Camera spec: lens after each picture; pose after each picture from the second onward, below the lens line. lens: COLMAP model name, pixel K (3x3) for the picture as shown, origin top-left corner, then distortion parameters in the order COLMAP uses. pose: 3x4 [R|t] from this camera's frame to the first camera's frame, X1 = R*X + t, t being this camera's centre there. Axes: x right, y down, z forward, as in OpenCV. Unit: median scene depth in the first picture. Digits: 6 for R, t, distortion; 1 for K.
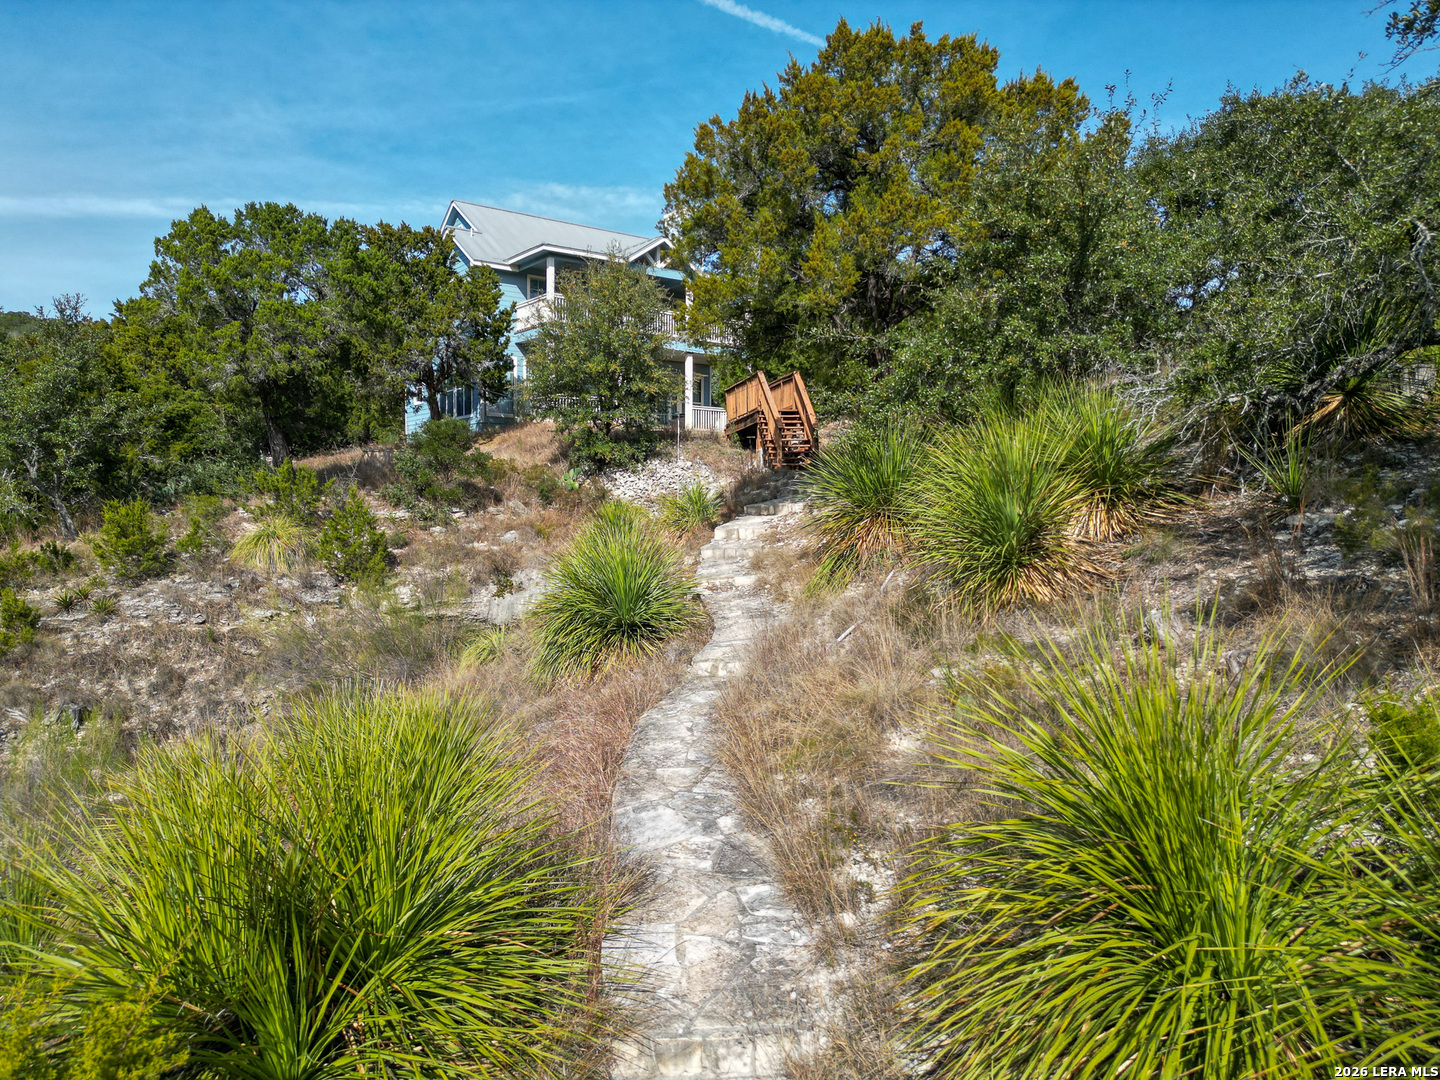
lens RADIAL K [[1005.7, 0, 725.0], [0, 1005.7, 536.4], [0, 0, 1]] dist [0.064156, -0.054239]
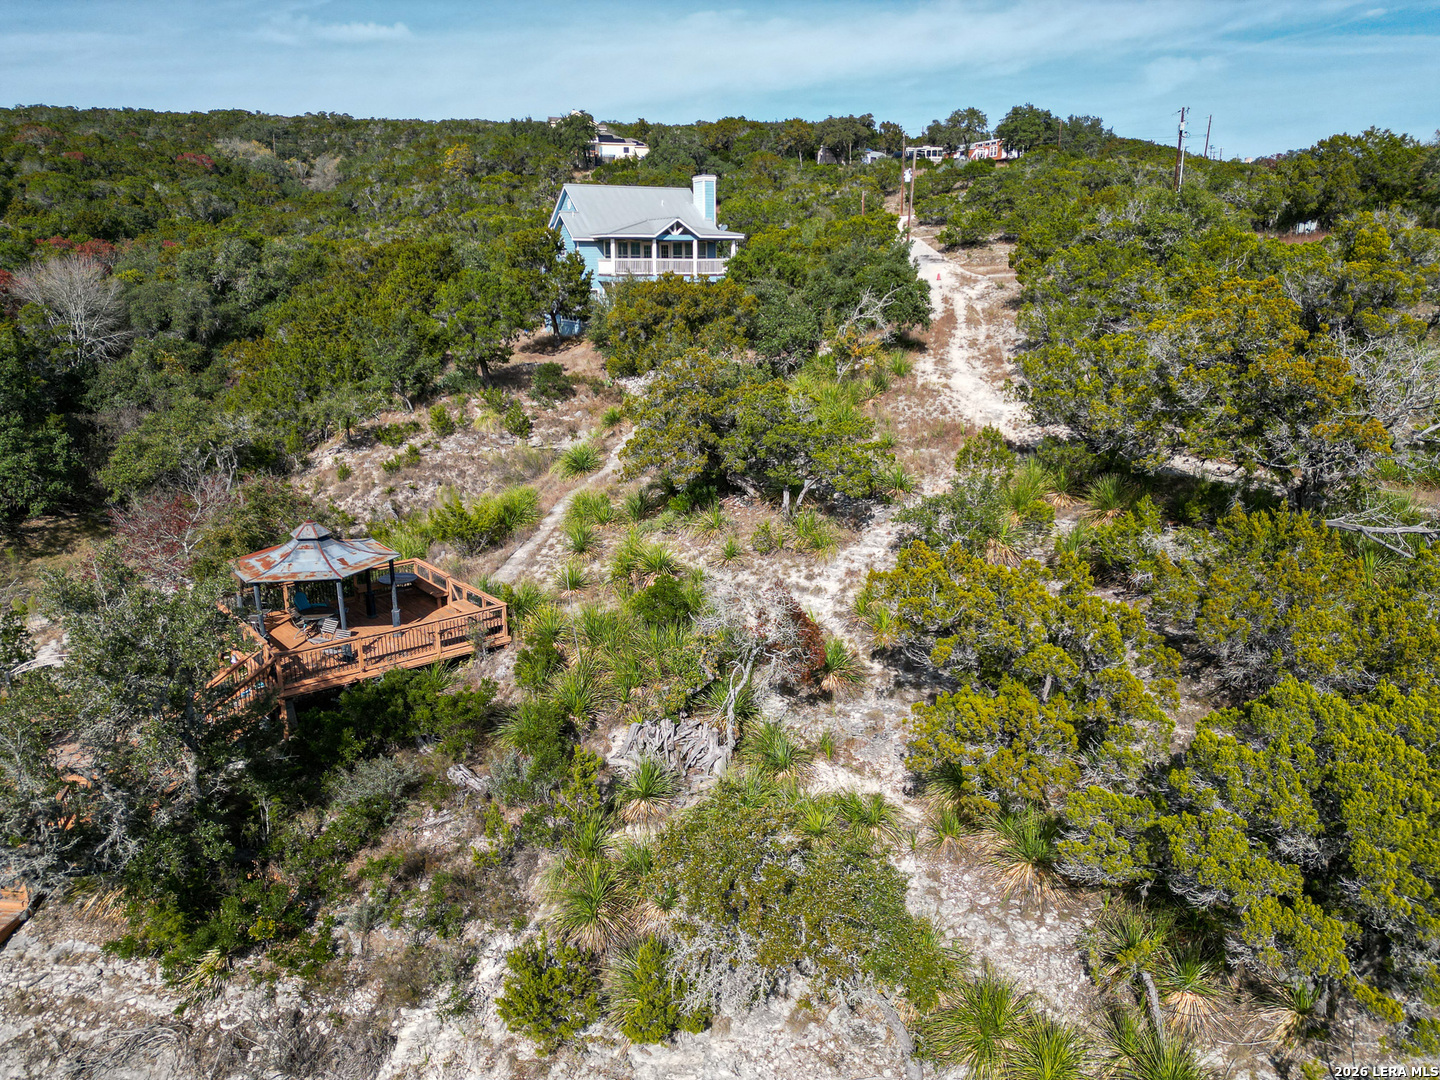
lens RADIAL K [[1005.7, 0, 728.6], [0, 1005.7, 537.5], [0, 0, 1]] dist [0.064156, -0.054239]
pose [[0.987208, 0.033317, -0.155921, 0.569281], [0.003902, 0.972581, 0.232530, -0.292238], [0.159393, -0.230164, 0.960010, -1.431578]]
